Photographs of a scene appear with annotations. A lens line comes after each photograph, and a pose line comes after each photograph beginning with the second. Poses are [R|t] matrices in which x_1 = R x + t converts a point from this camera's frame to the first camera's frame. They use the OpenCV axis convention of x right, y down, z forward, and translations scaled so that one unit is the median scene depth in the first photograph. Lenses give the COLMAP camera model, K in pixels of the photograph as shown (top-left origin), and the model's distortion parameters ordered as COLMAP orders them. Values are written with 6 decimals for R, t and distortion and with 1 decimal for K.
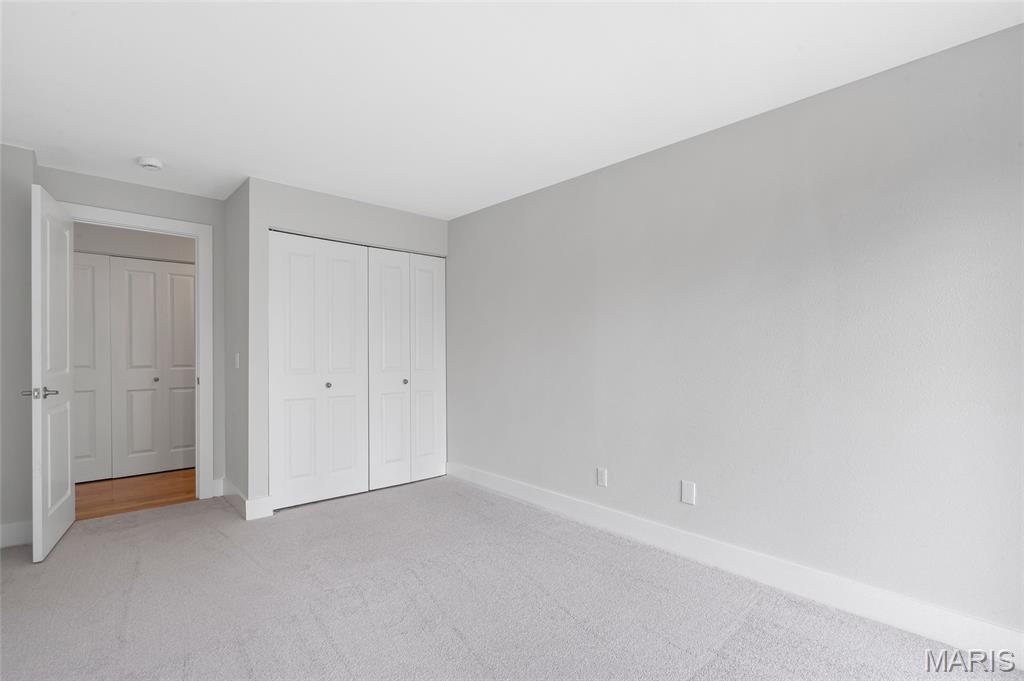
lens RADIAL K [[465.2, 0, 513.5], [0, 465.2, 350.6], [0, 0, 1]] dist [-0.003283, 0.001168]
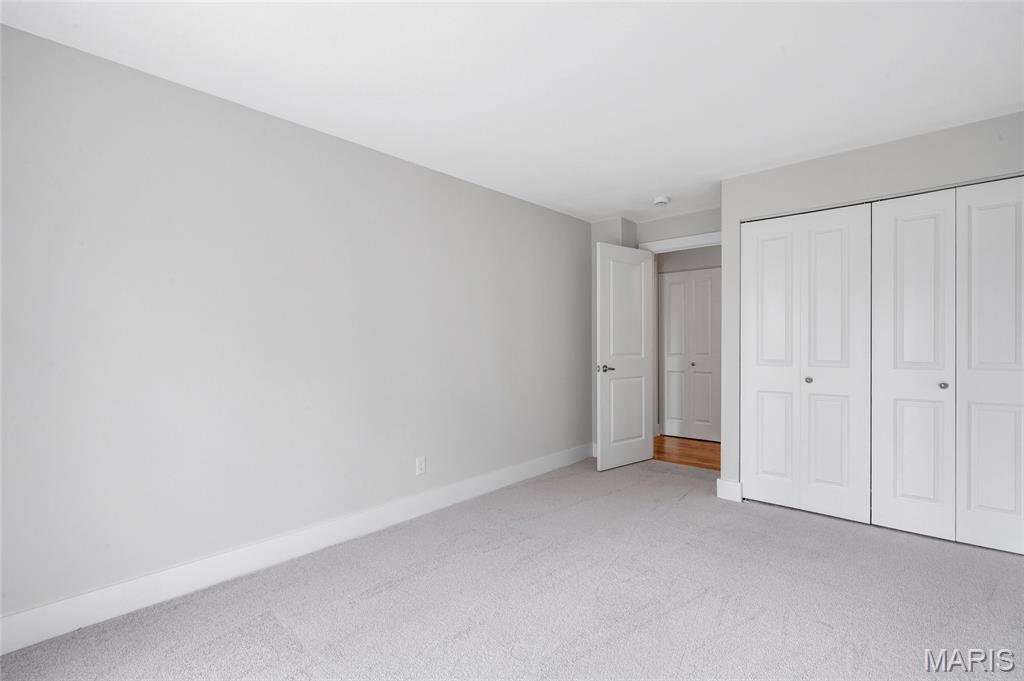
lens RADIAL K [[465.2, 0, 513.6], [0, 465.2, 342.7], [0, 0, 1]] dist [-0.003283, 0.001168]
pose [[0.109862, -0.005141, -0.993934, 0.448919], [0.010238, 0.999939, -0.004040, 0.002674], [0.993894, -0.009732, 0.109908, 0.400437]]
